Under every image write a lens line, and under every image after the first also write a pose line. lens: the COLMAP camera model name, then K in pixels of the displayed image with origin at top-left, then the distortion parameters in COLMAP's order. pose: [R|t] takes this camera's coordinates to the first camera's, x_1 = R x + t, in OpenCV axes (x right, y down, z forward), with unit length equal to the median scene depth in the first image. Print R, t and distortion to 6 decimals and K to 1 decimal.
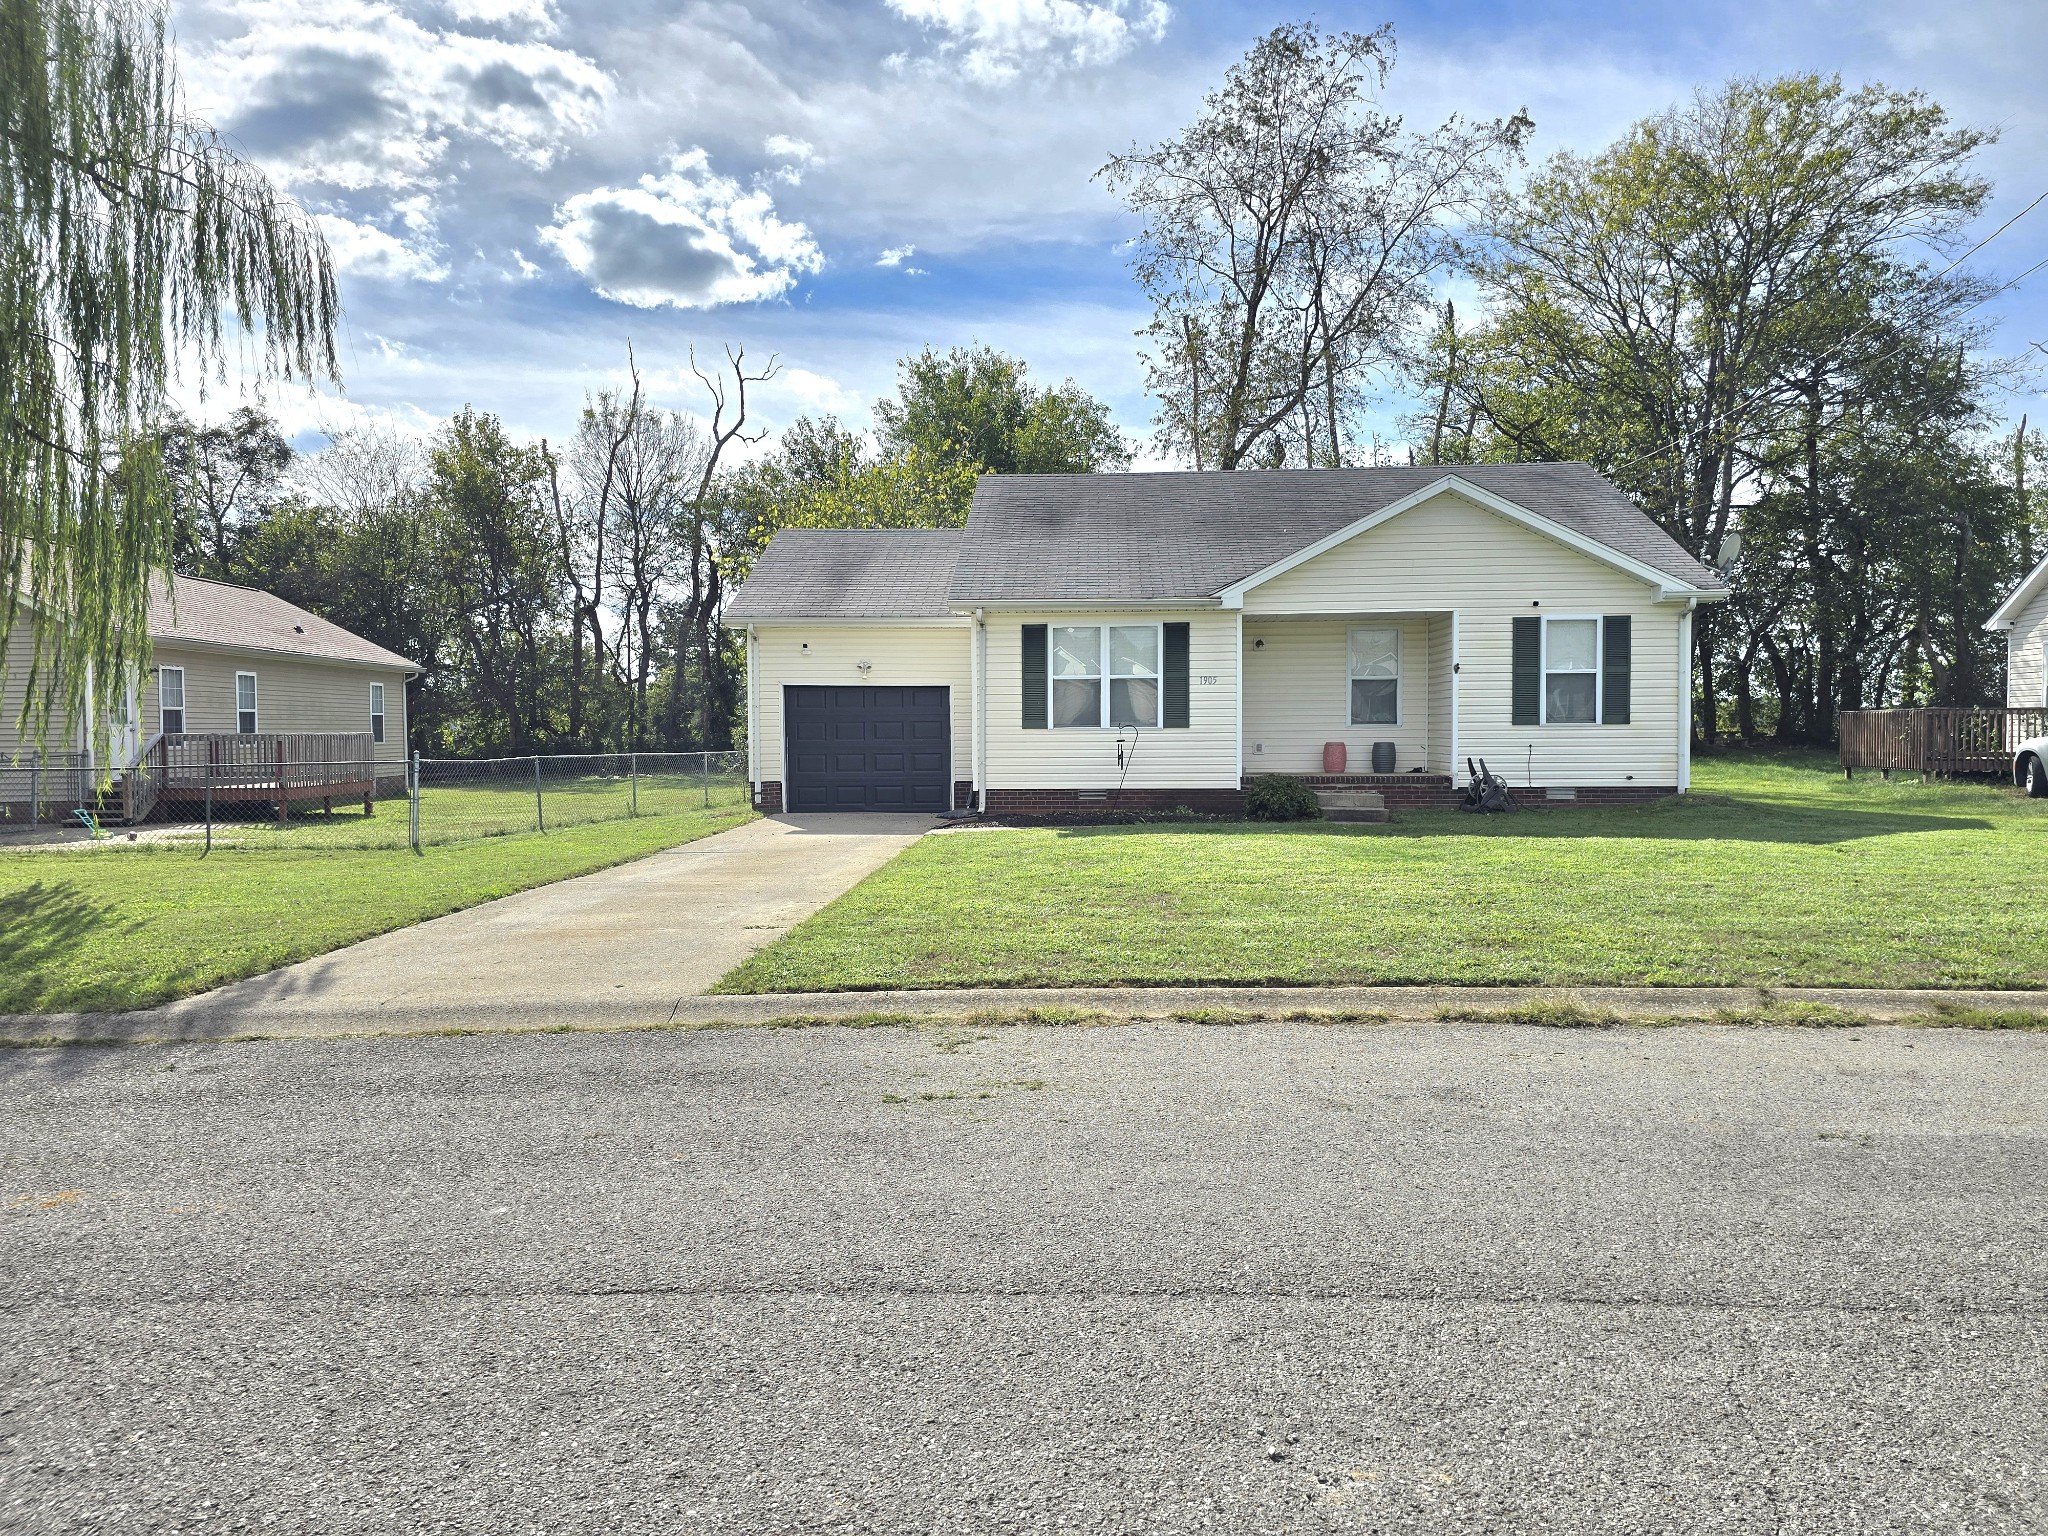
lens RADIAL K [[1381.6, 0, 1008.6], [0, 1381.6, 768.4], [0, 0, 1]] dist [0.061775, -0.055434]
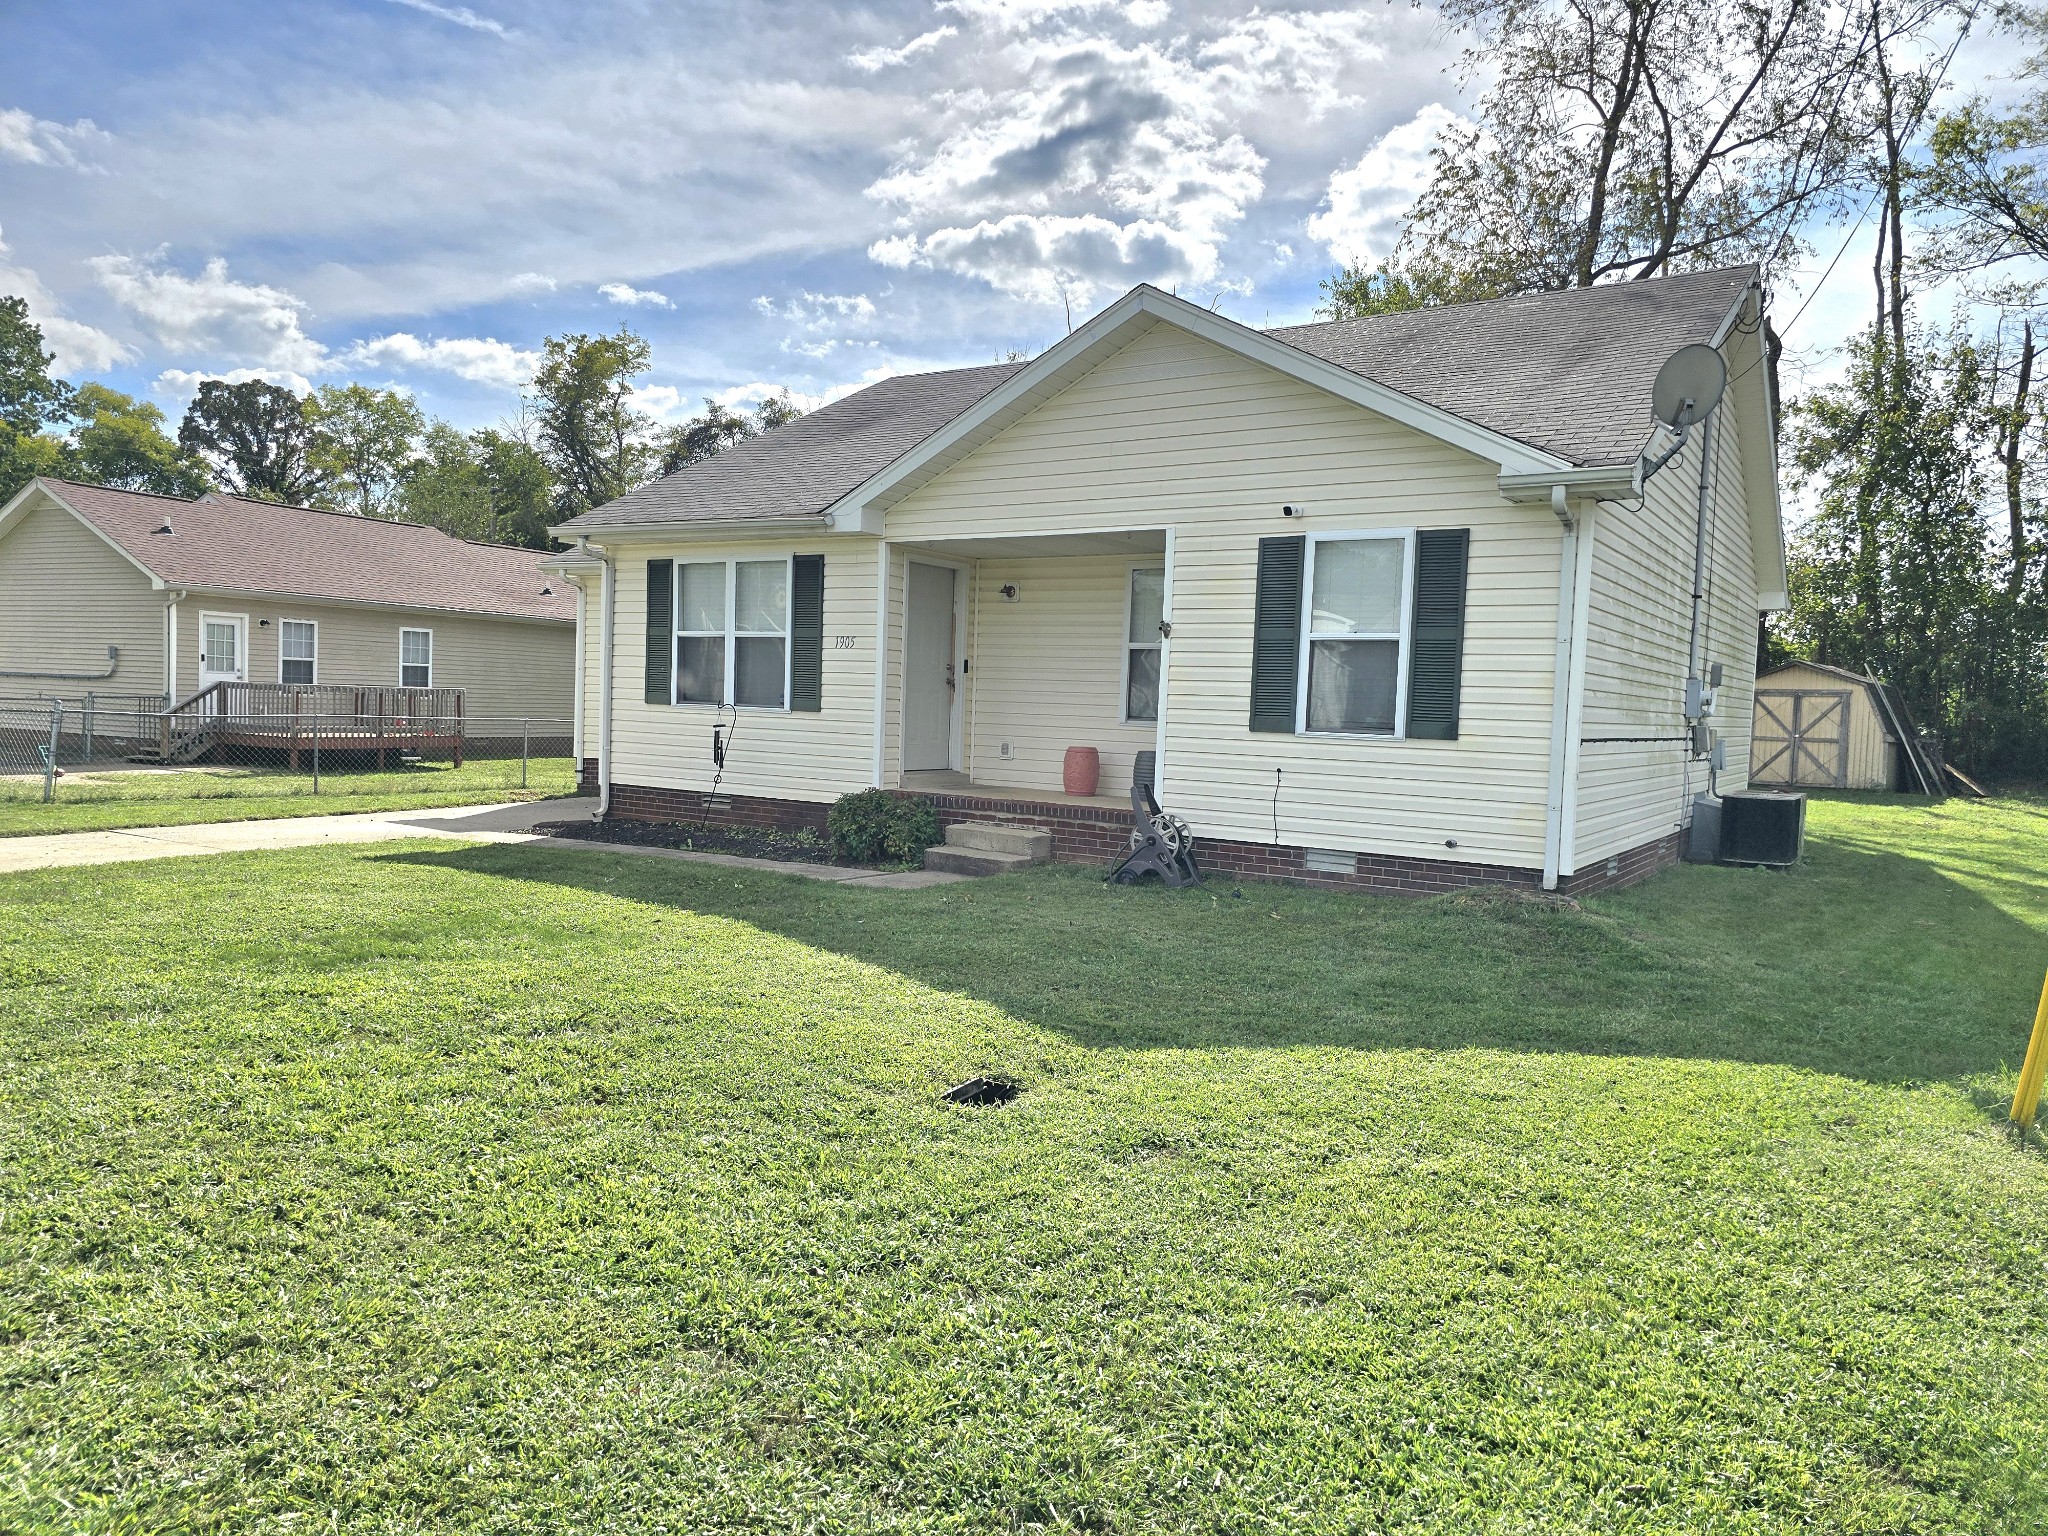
lens RADIAL K [[1381.6, 0, 1028.3], [0, 1381.6, 754.4], [0, 0, 1]] dist [0.061775, -0.055434]
pose [[0.870228, 0.056565, -0.489390, 0.547392], [-0.054508, 0.998343, 0.018465, -0.026827], [0.489624, 0.010607, 0.871869, 0.465318]]
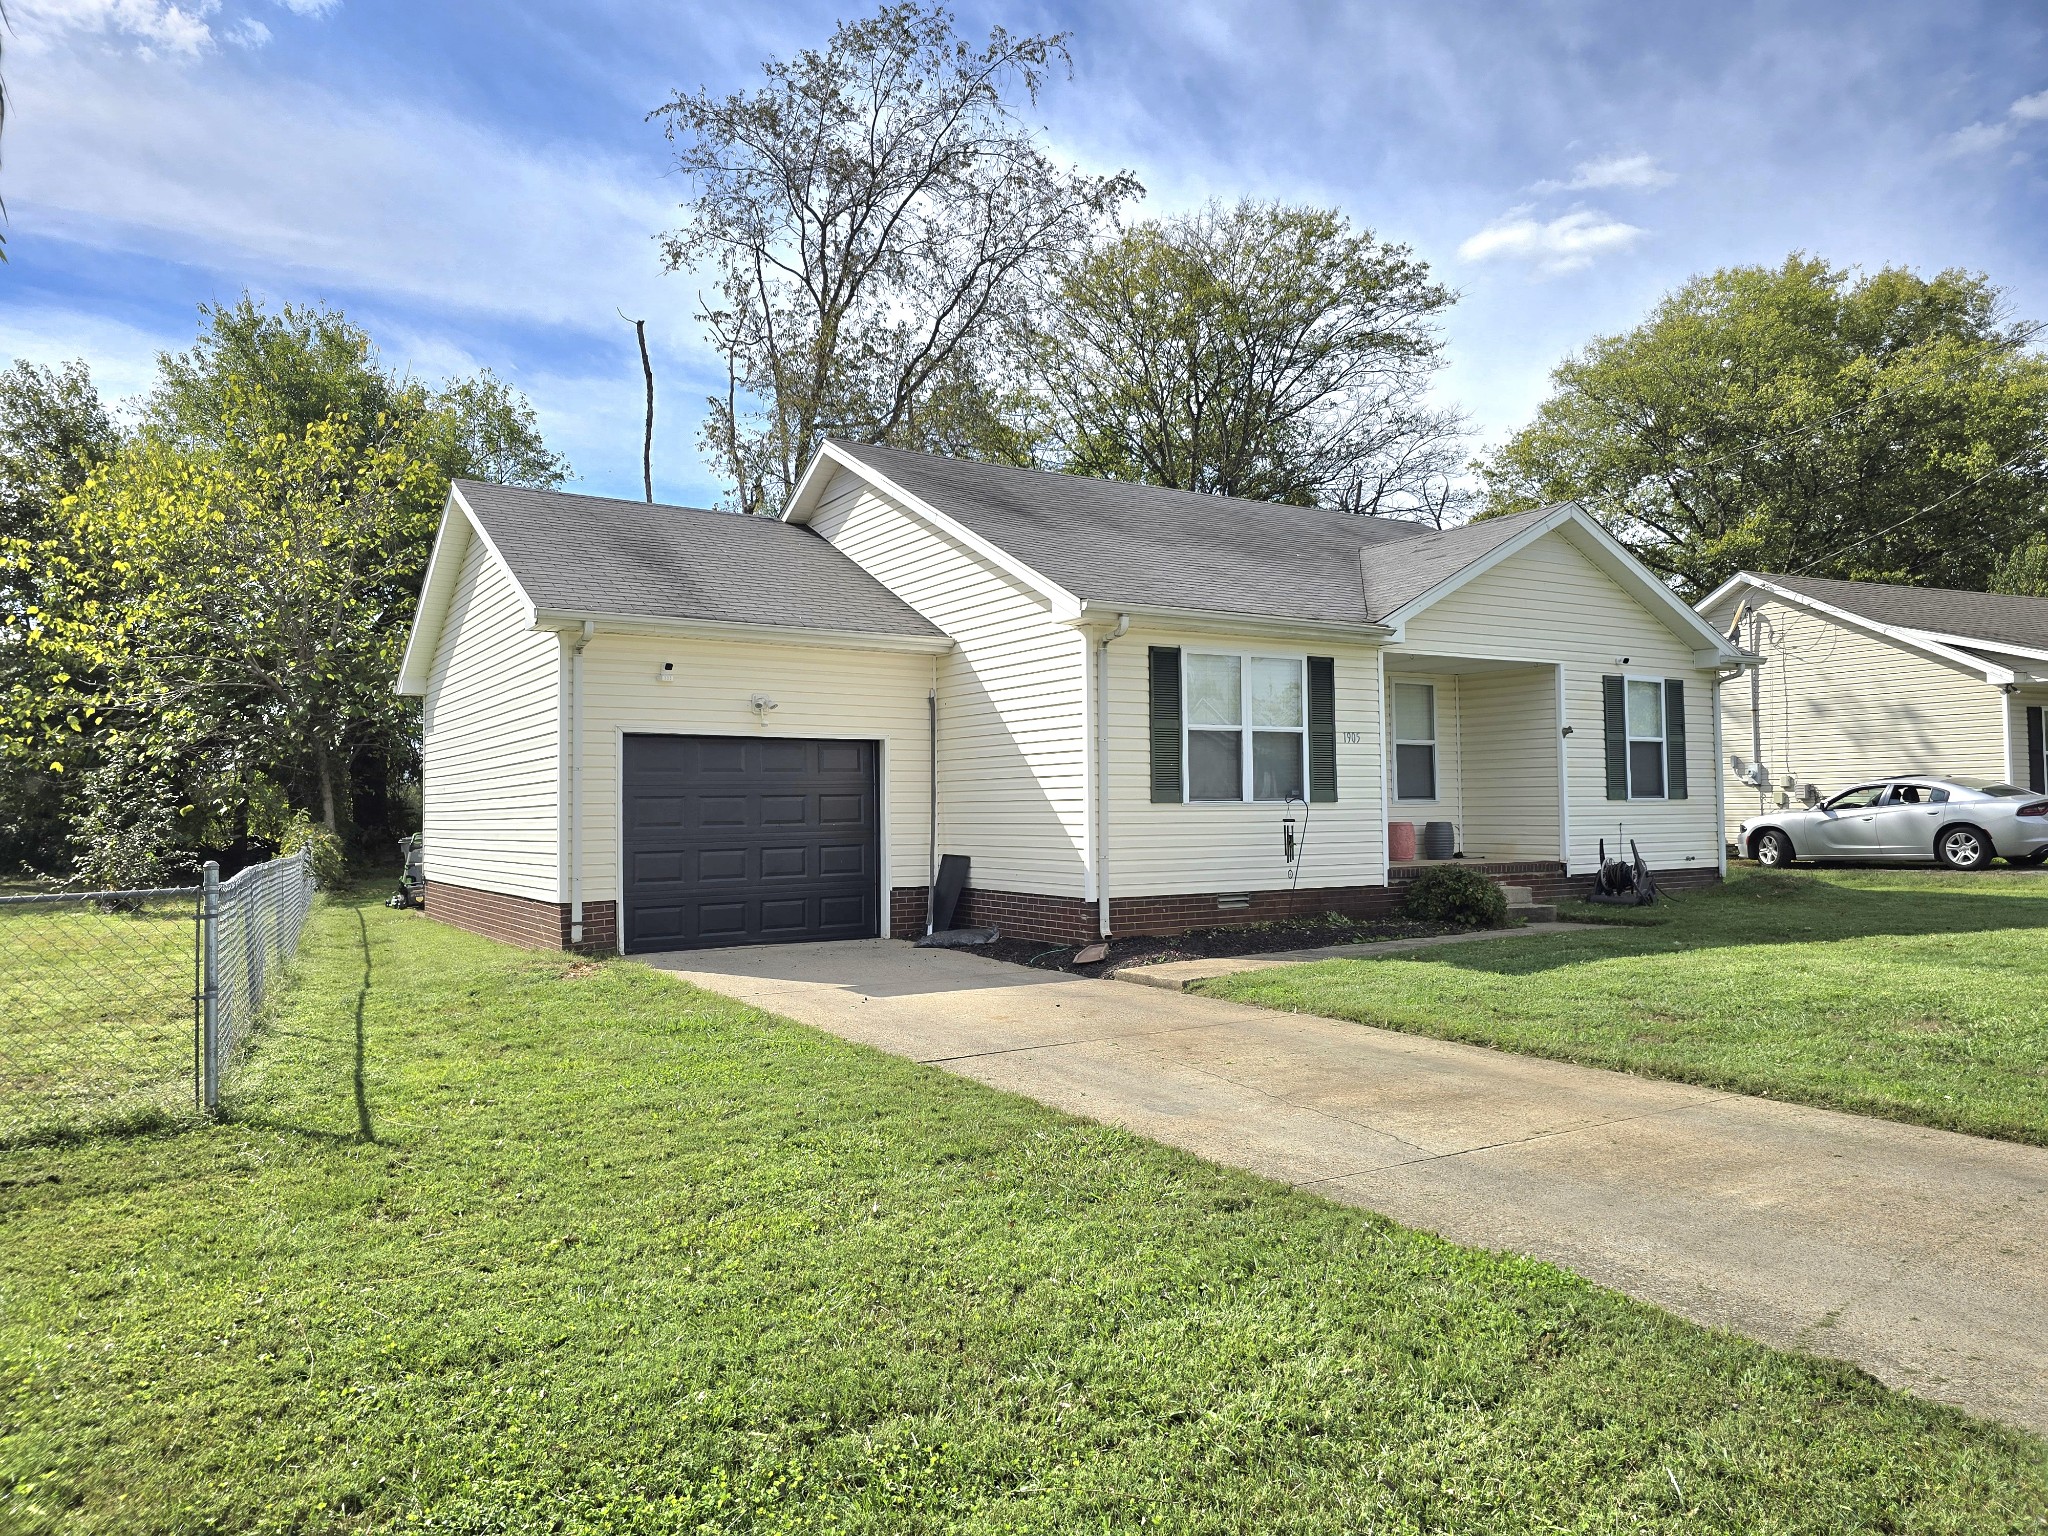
lens RADIAL K [[1381.6, 0, 1022.5], [0, 1381.6, 757.6], [0, 0, 1]] dist [0.061775, -0.055434]
pose [[0.809224, 0.019790, 0.587166, -0.427094], [0.022540, 0.997651, -0.064690, -0.009529], [-0.587067, 0.065583, 0.806877, 0.509181]]
